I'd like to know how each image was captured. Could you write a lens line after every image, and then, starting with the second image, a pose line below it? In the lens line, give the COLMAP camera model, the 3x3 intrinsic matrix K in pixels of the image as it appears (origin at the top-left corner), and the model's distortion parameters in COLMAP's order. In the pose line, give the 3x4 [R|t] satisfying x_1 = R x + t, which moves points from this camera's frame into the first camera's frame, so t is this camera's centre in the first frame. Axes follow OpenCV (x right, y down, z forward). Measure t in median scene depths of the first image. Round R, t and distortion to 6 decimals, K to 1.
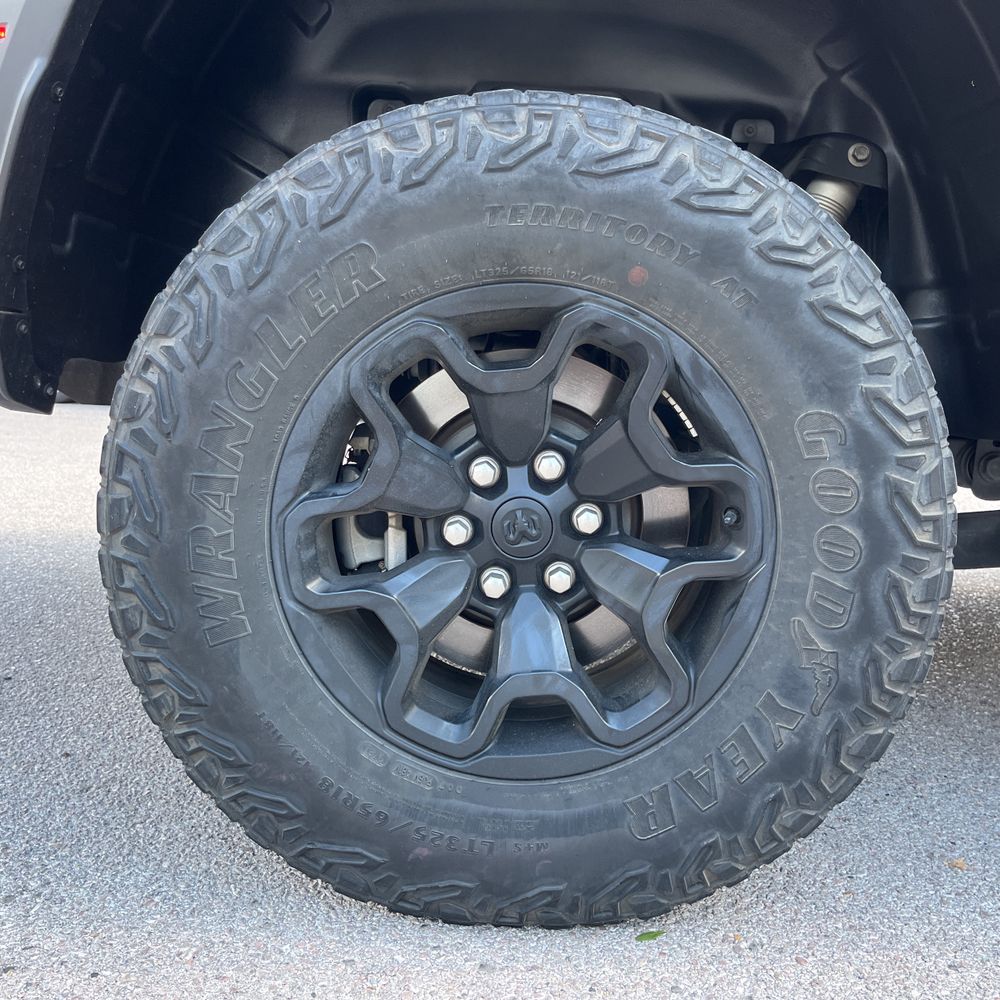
lens RADIAL K [[1056.2, 0, 492.2], [0, 1056.2, 498.2], [0, 0, 1]] dist [0.007319, 0.000000]
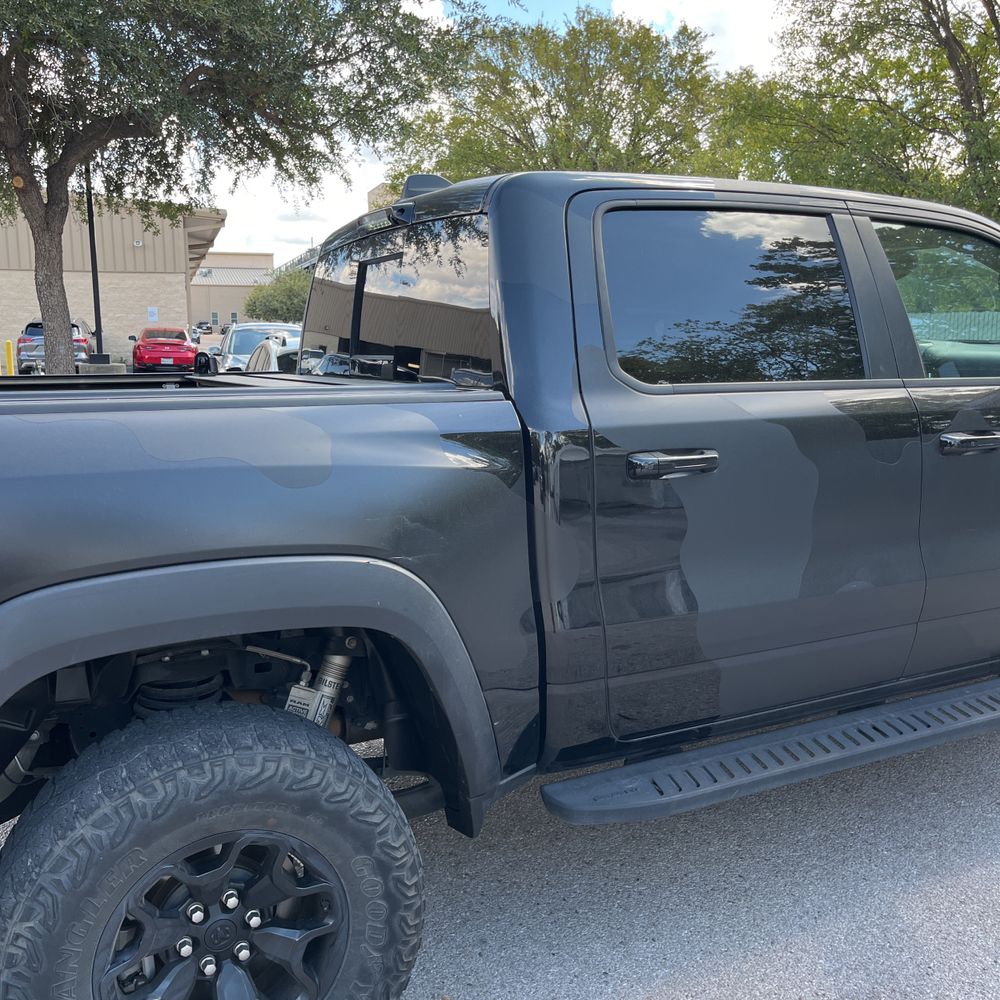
lens RADIAL K [[1056.2, 0, 506.2], [0, 1056.2, 496.4], [0, 0, 1]] dist [0.007319, 0.000000]
pose [[0.868015, -0.144974, 0.474902, -0.359884], [0.118445, 0.989272, 0.085506, -0.969132], [-0.482203, -0.017970, 0.875875, -1.045264]]
